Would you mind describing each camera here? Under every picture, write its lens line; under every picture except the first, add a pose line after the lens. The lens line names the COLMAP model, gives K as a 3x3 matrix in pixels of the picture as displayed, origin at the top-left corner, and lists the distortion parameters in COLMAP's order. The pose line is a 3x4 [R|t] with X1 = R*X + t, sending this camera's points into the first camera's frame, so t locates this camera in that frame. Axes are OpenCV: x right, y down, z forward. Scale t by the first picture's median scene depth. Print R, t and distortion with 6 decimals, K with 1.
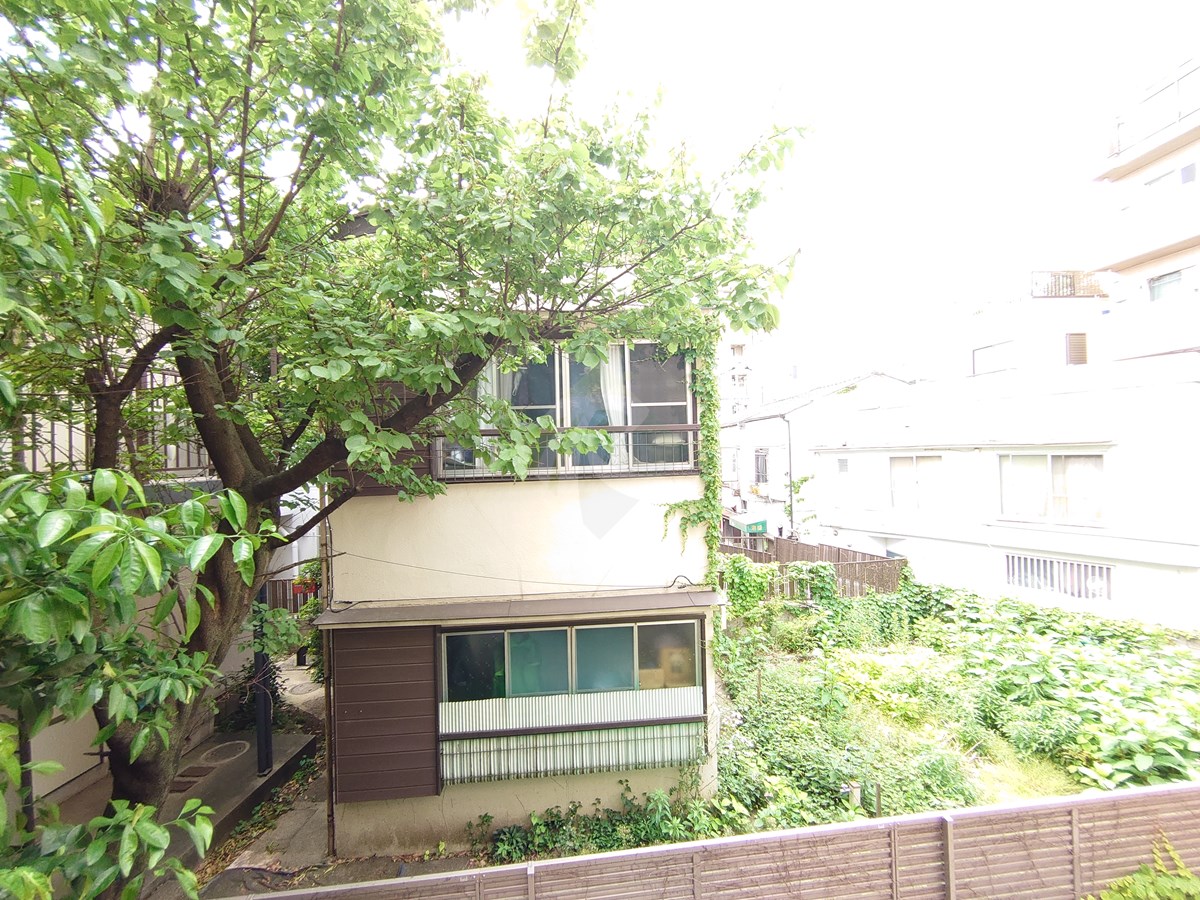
lens RADIAL K [[504.1, 0, 589.1], [0, 504.1, 448.9], [0, 0, 1]] dist [-0.003037, -0.000342]
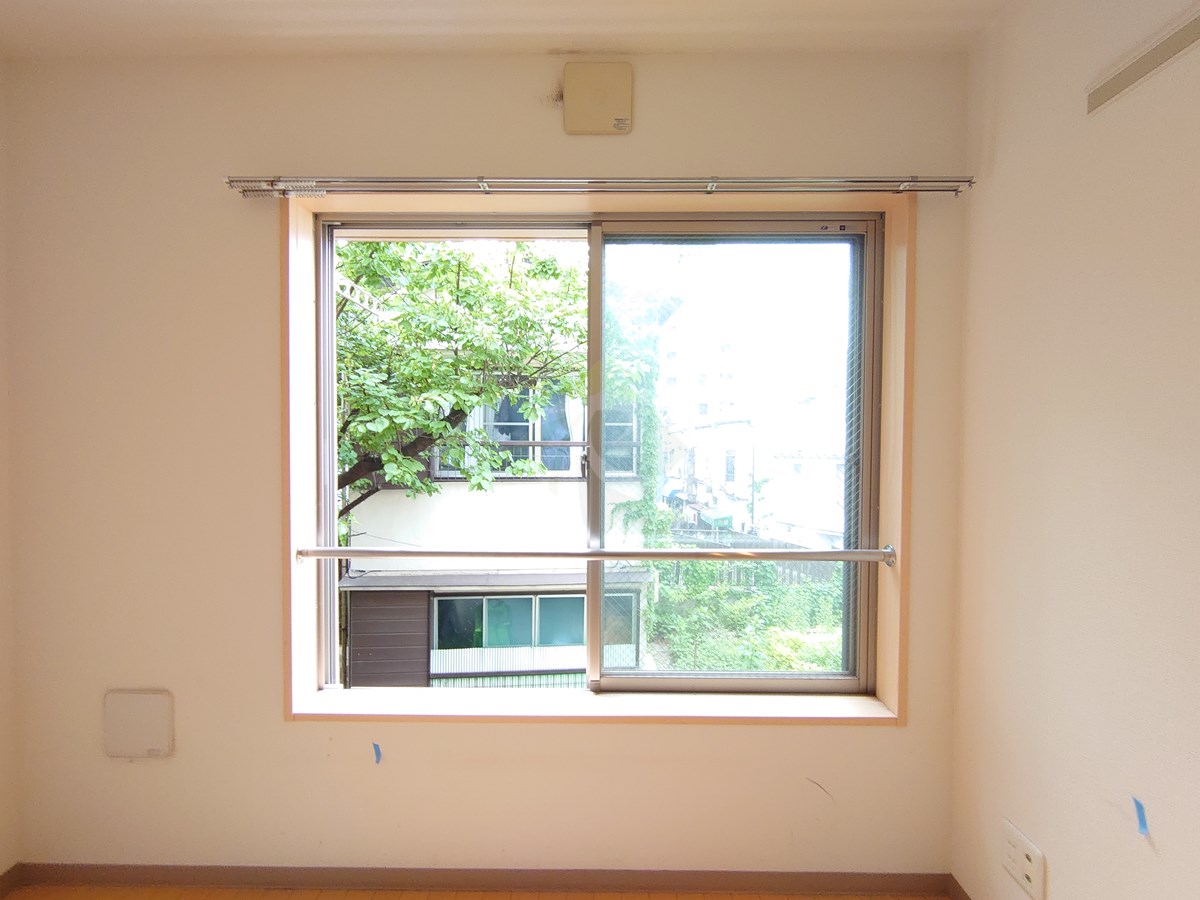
lens RADIAL K [[514.5, 0, 596.8], [0, 514.5, 450.3], [0, 0, 1]] dist [-0.001271, -0.000627]
pose [[0.999092, 0.035242, 0.023931, 0.074951], [-0.035894, 0.998981, 0.027348, -0.058528], [-0.022942, -0.028182, 0.999339, -0.301376]]
